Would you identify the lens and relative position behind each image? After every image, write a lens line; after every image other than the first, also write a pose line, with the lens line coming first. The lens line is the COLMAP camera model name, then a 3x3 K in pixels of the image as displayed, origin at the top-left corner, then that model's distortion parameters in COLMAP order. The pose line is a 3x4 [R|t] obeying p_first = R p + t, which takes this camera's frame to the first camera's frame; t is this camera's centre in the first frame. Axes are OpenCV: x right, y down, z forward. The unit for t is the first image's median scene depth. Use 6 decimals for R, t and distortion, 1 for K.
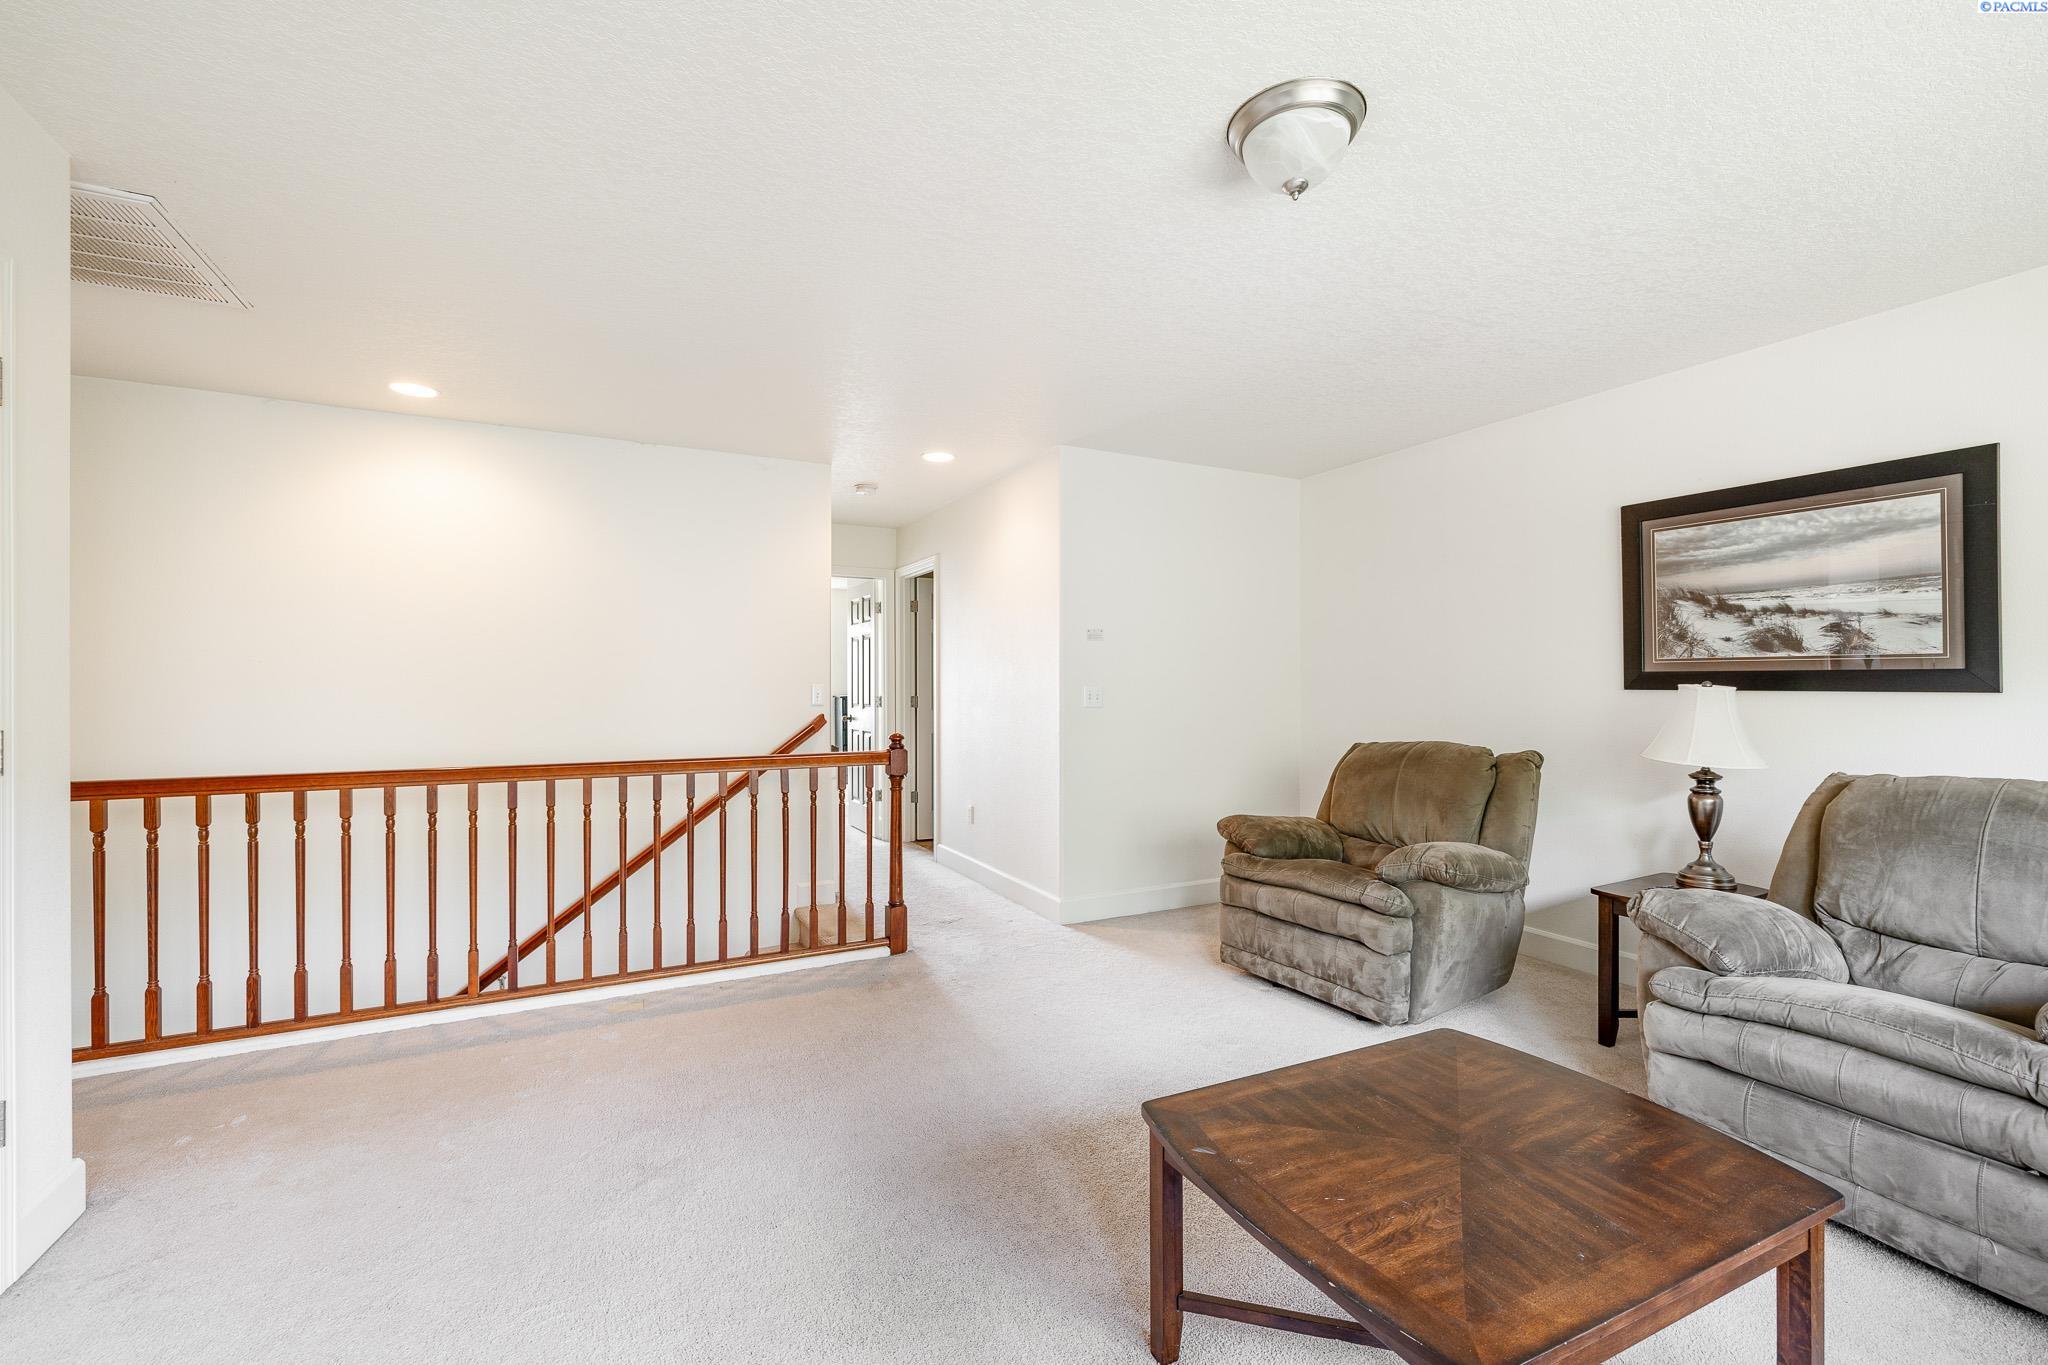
lens RADIAL K [[878.7, 0, 1025.0], [0, 878.7, 684.8], [0, 0, 1]] dist [0.002967, 0.001034]
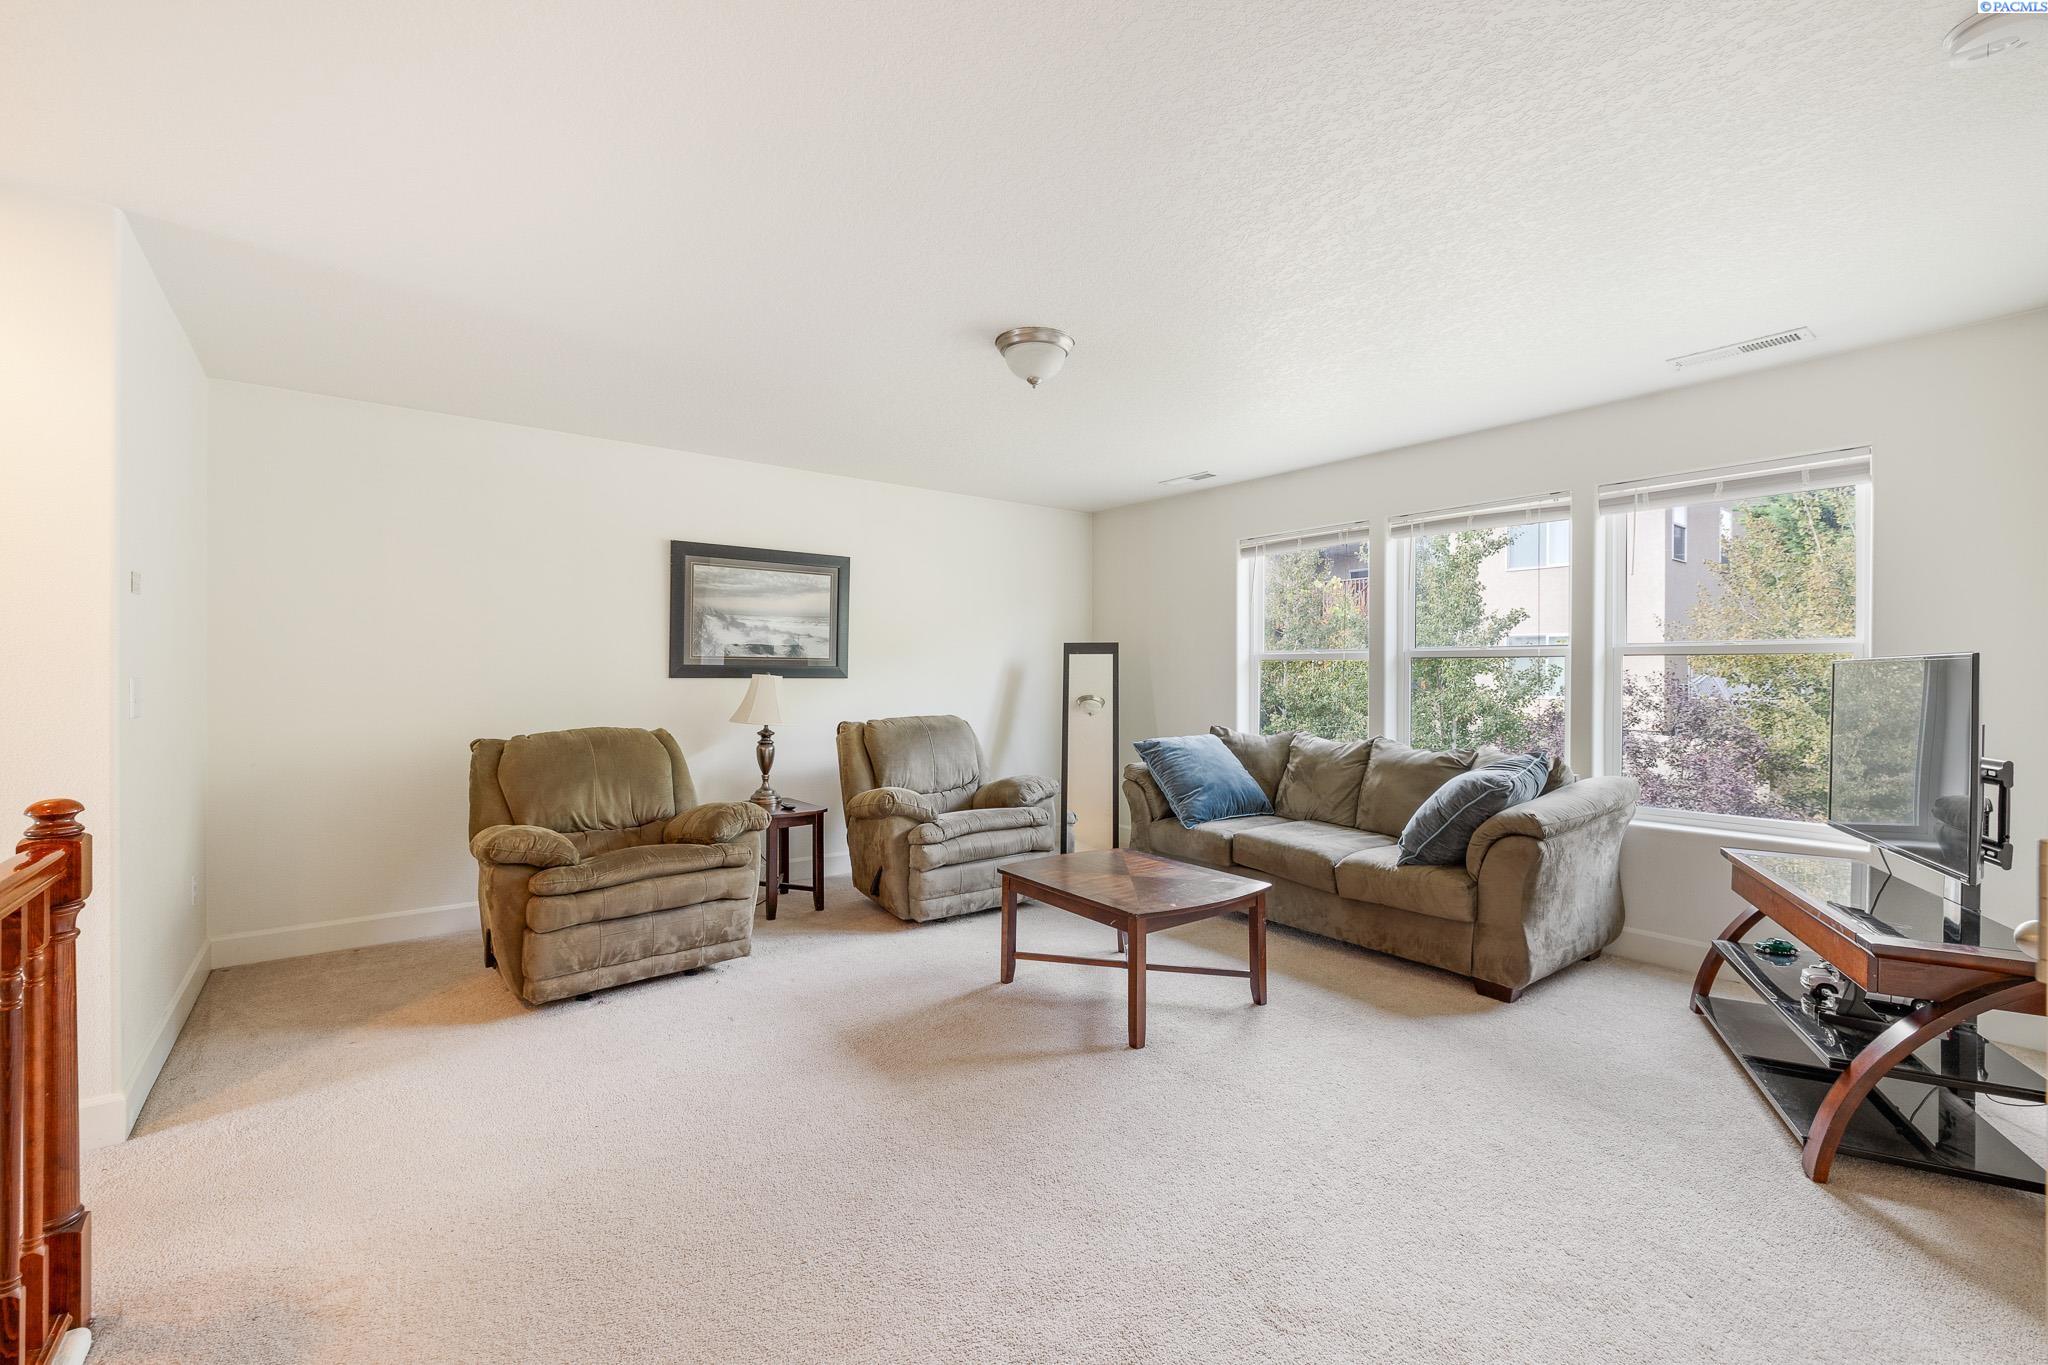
lens RADIAL K [[878.7, 0, 1025.3], [0, 878.7, 676.9], [0, 0, 1]] dist [0.002967, 0.001034]
pose [[-0.204428, -0.006033, 0.978863, -0.829755], [-0.003280, 0.999980, 0.005478, -0.005909], [-0.978876, -0.002091, -0.204444, 0.849133]]
